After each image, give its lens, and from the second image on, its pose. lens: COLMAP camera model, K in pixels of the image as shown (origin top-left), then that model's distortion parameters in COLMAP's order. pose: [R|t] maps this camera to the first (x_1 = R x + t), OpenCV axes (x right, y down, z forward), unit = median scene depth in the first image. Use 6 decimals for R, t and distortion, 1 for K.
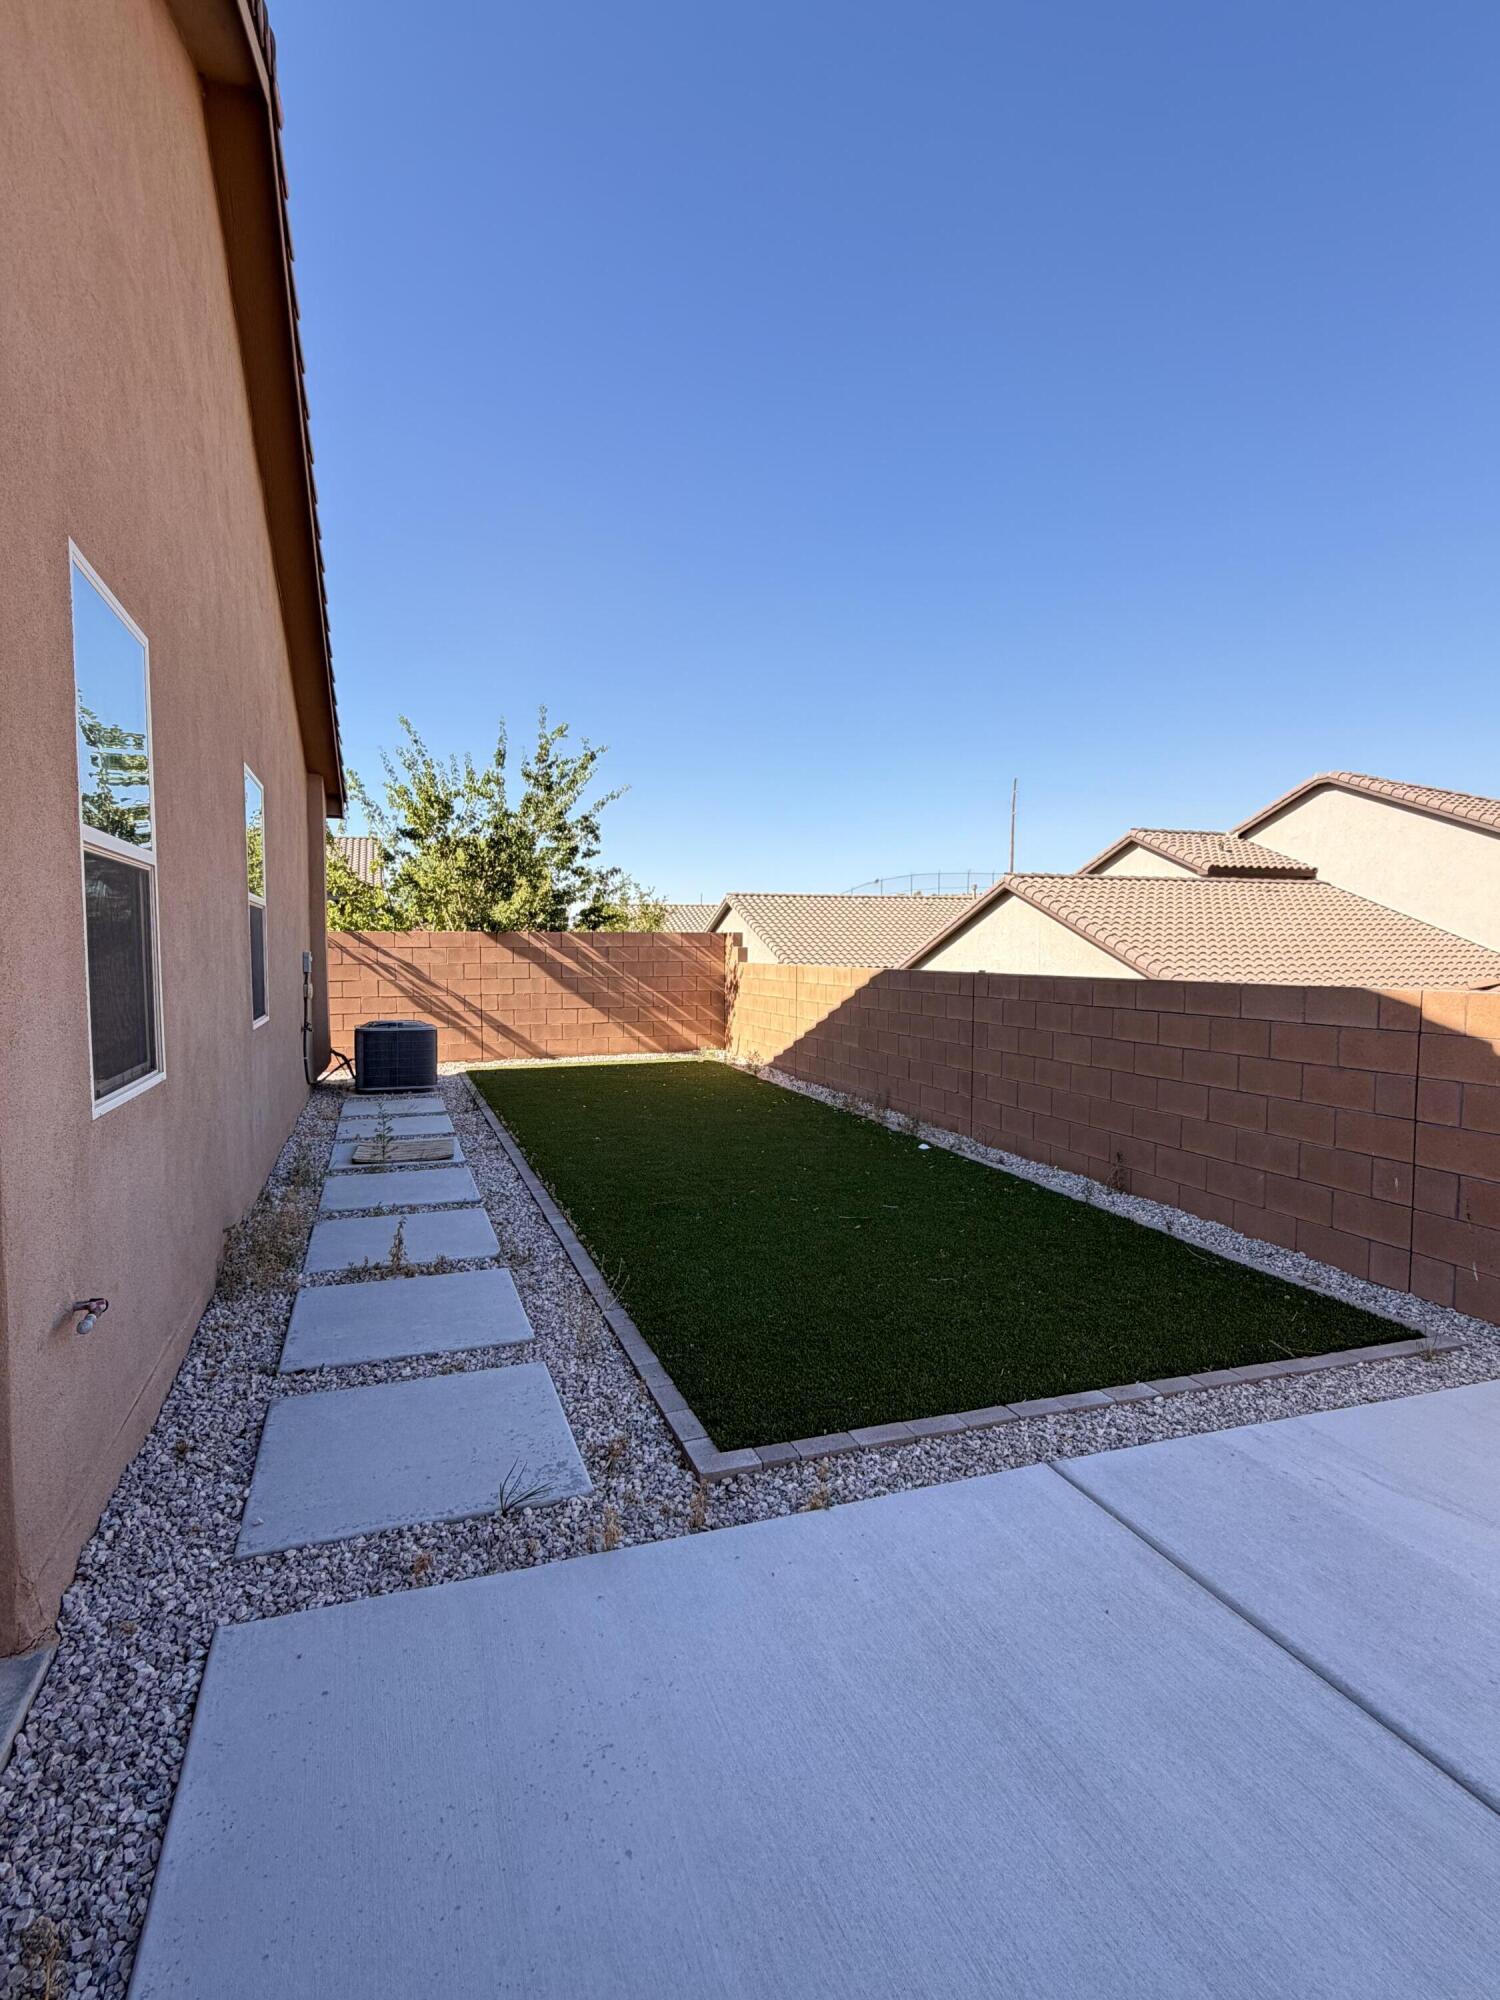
lens RADIAL K [[1013.9, 0, 737.8], [0, 1013.9, 1004.1], [0, 0, 1]] dist [-0.000386, 0.001684]
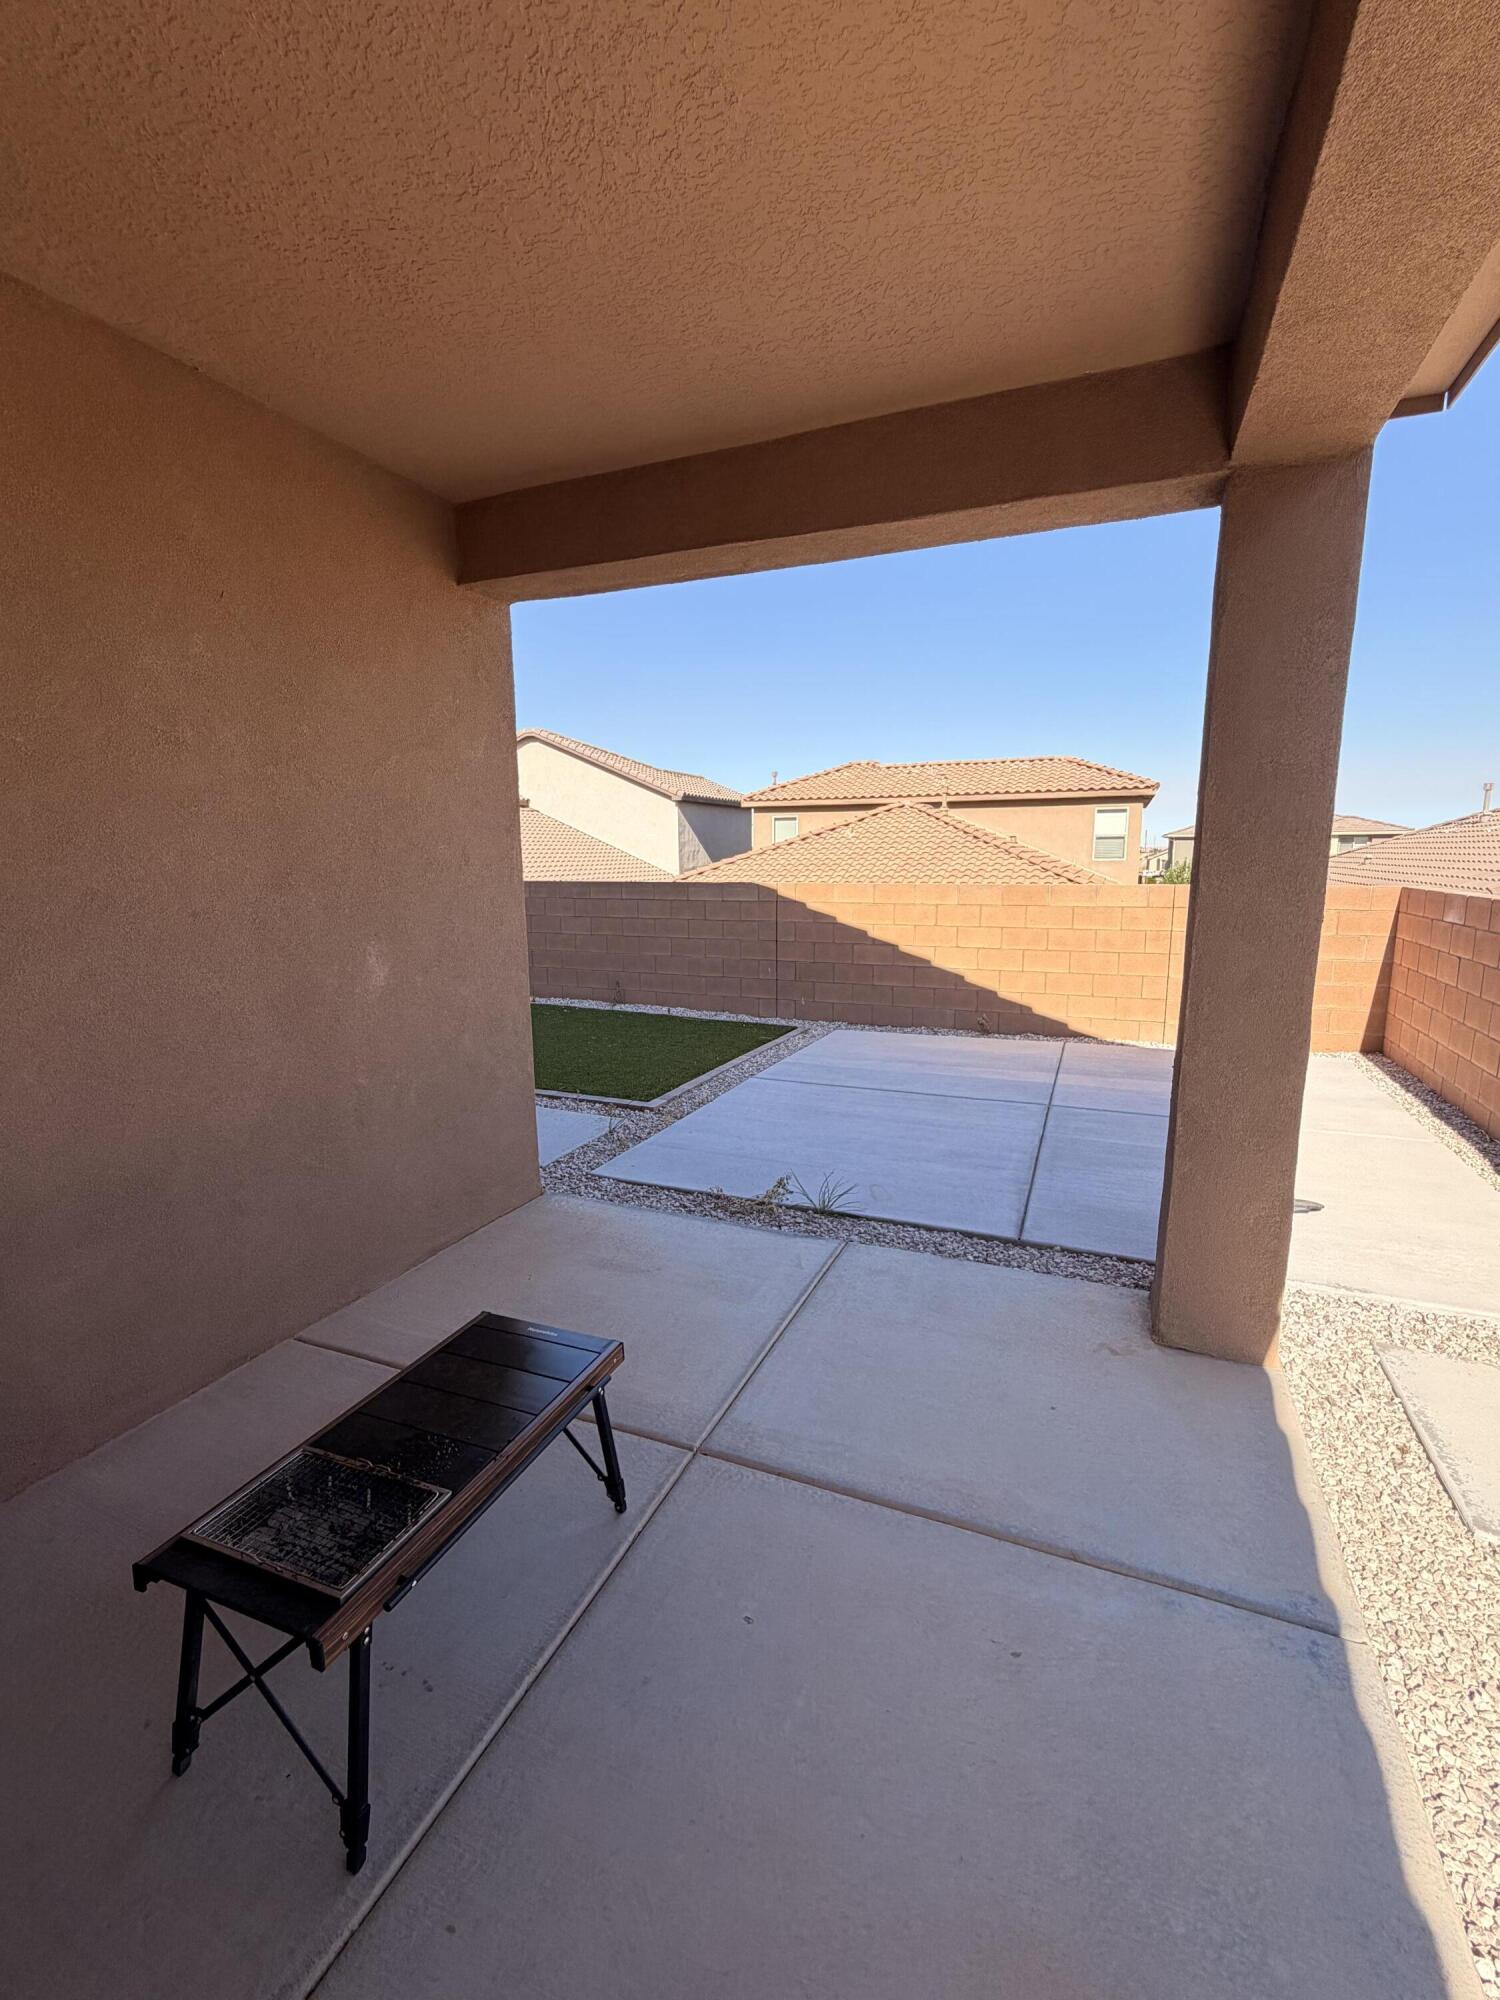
lens RADIAL K [[886.1, 0, 752.2], [0, 886.1, 1001.0], [0, 0, 1]] dist [-0.000906, -0.000018]
pose [[0.675269, -0.125715, 0.726779, -0.743995], [0.047965, 0.990766, 0.126813, -0.004366], [-0.736011, -0.050773, 0.675063, -0.272796]]
